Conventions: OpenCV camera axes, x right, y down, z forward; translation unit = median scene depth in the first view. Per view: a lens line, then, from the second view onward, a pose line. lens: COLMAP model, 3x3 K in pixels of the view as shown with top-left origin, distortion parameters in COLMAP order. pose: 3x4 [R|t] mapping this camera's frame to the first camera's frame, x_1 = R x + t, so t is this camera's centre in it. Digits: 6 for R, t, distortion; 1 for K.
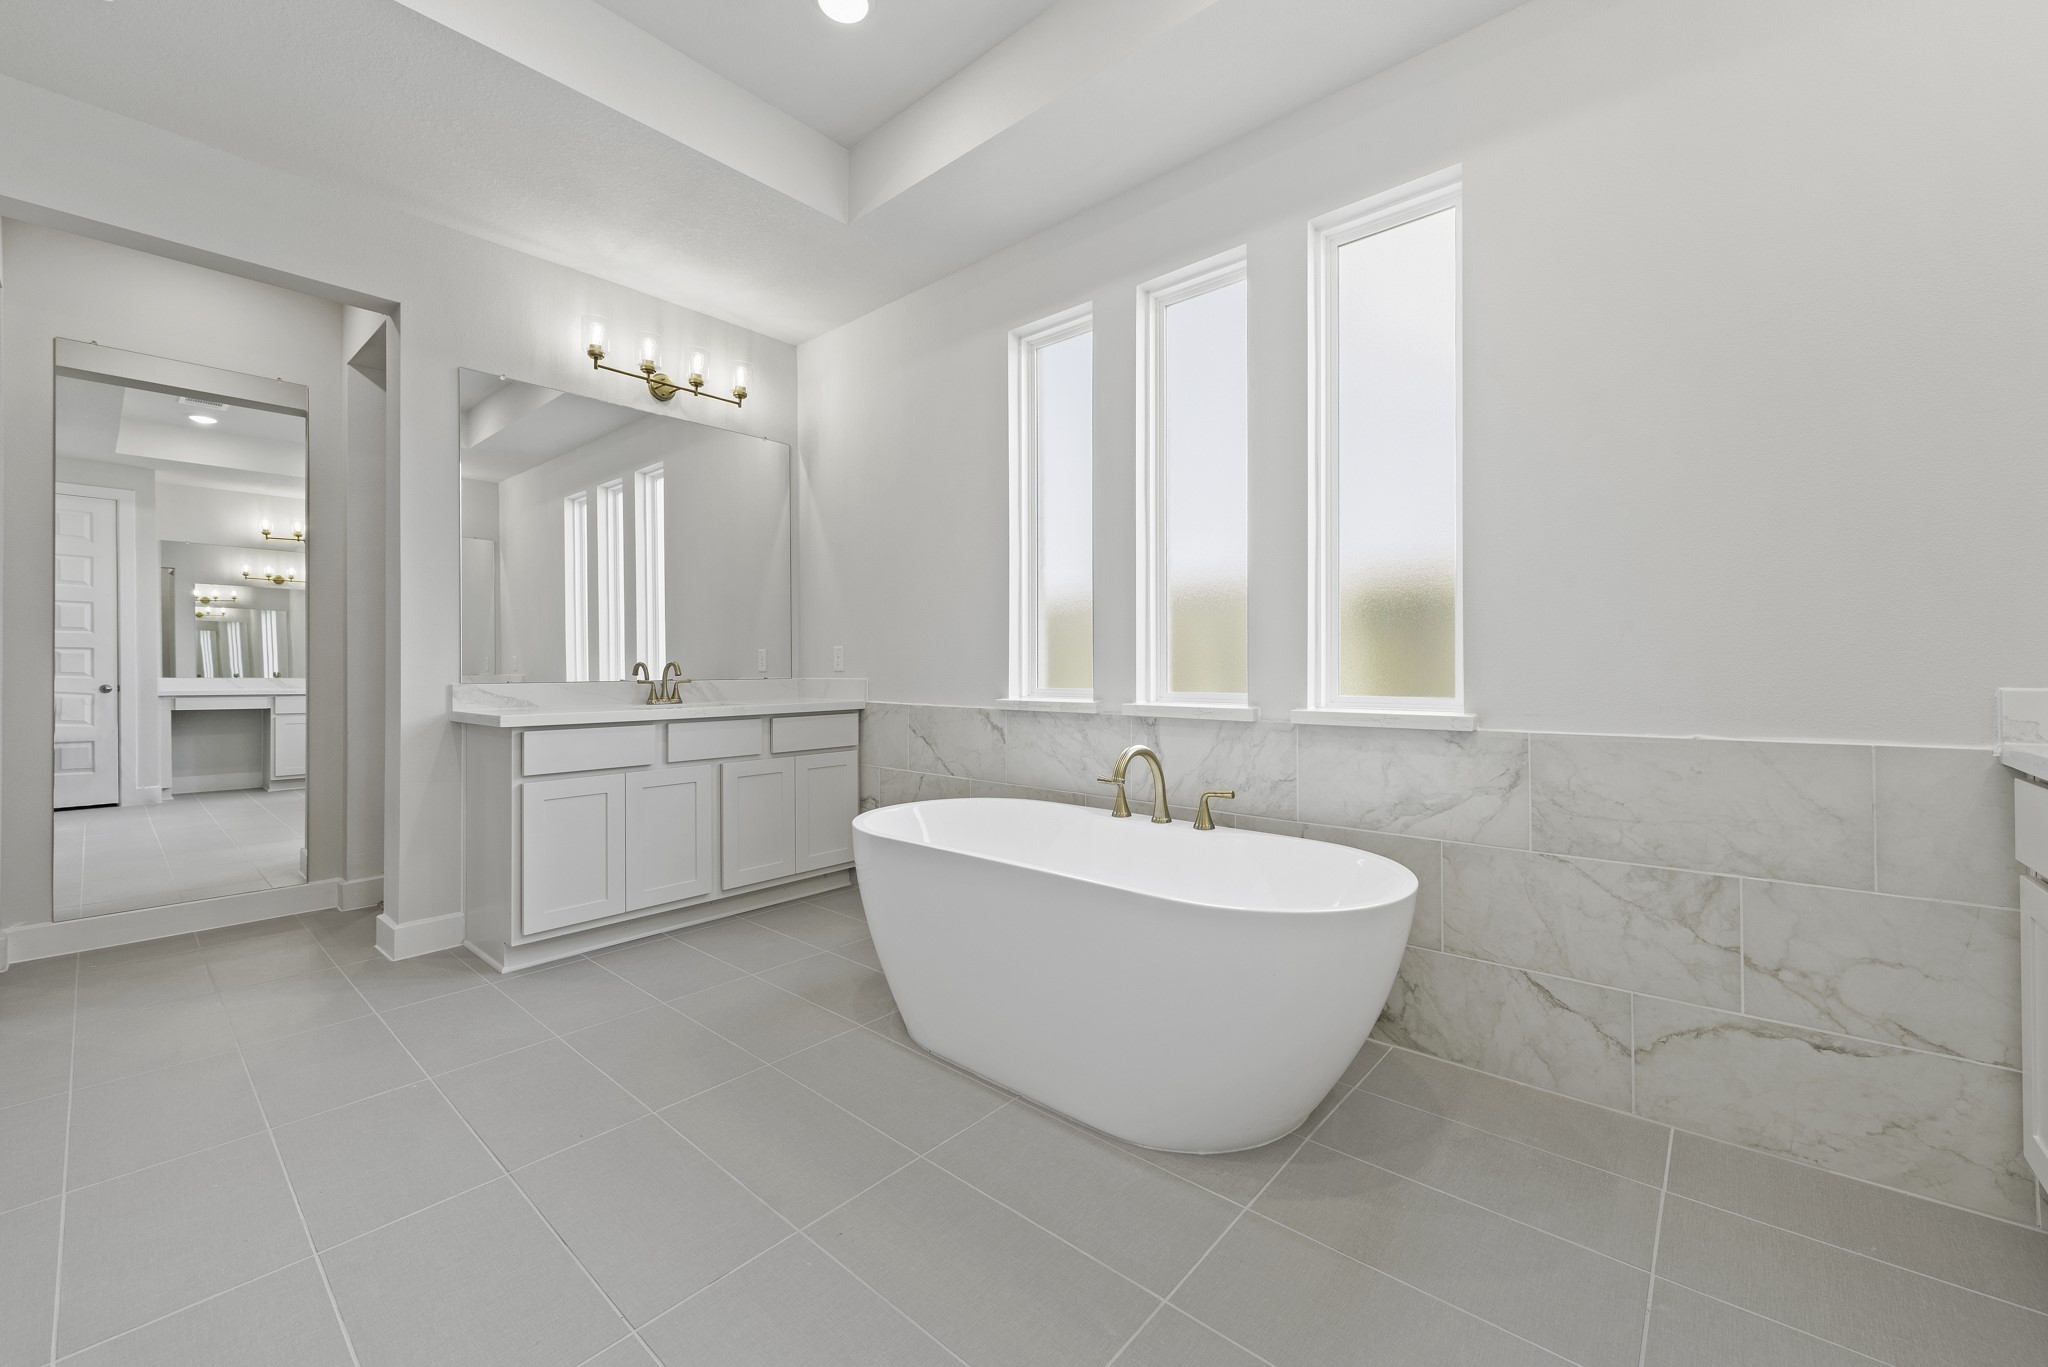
lens RADIAL K [[787.2, 0, 1026.9], [0, 787.2, 667.4], [0, 0, 1]] dist [0.007244, -0.002723]
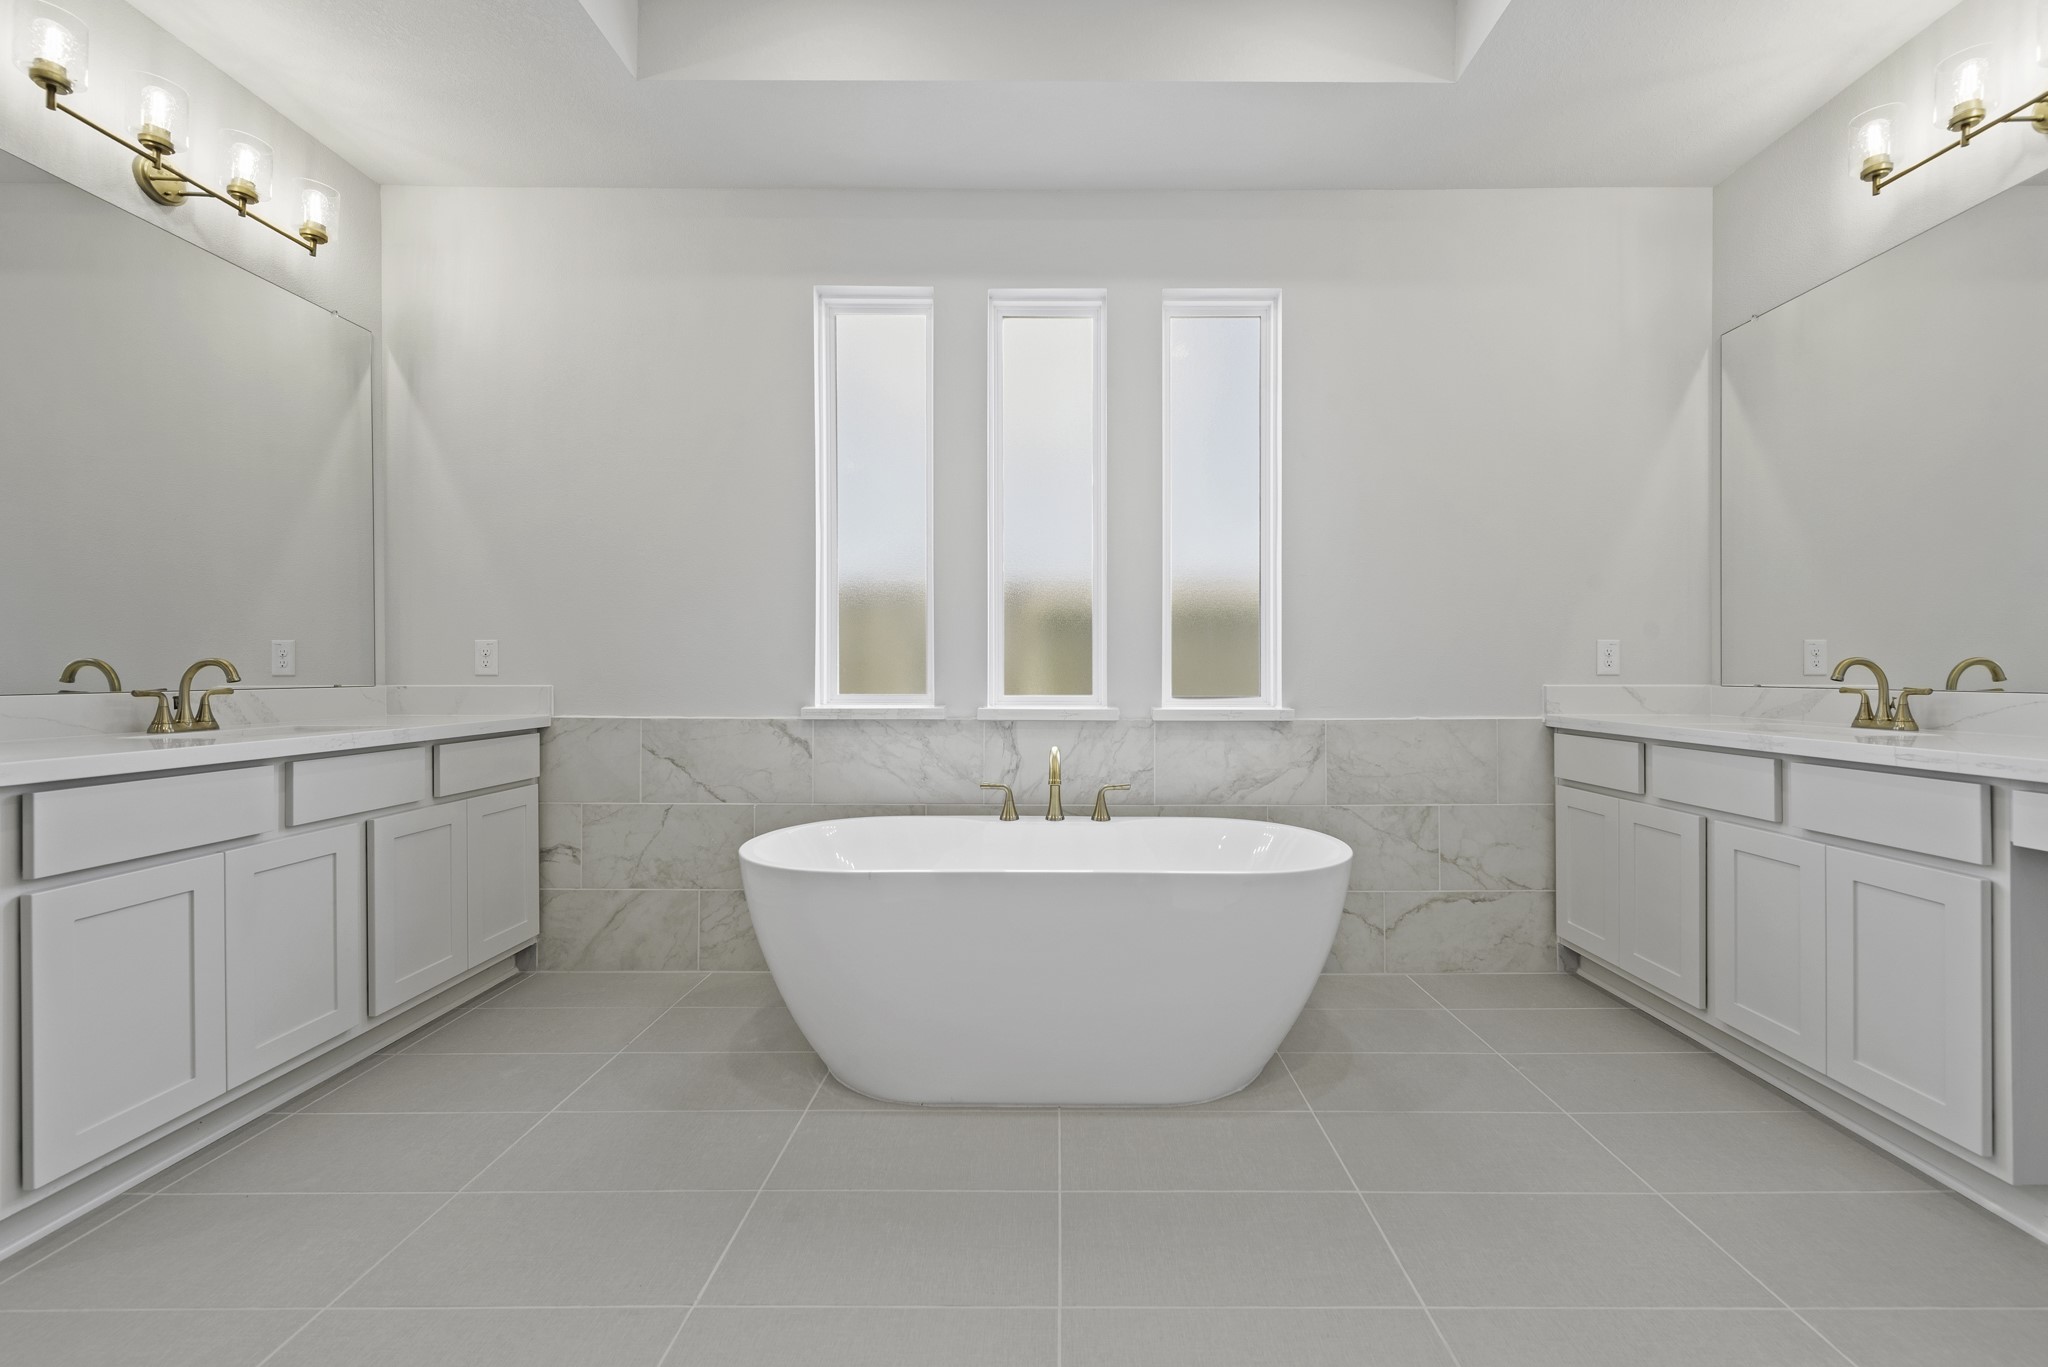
lens RADIAL K [[811.1, 0, 1037.1], [0, 811.1, 677.3], [0, 0, 1]] dist [0.008703, -0.000758]
pose [[0.762703, -0.002846, 0.646742, -0.548048], [-0.003110, 0.999963, 0.008068, -0.001478], [-0.646741, -0.008165, 0.762666, 0.198064]]
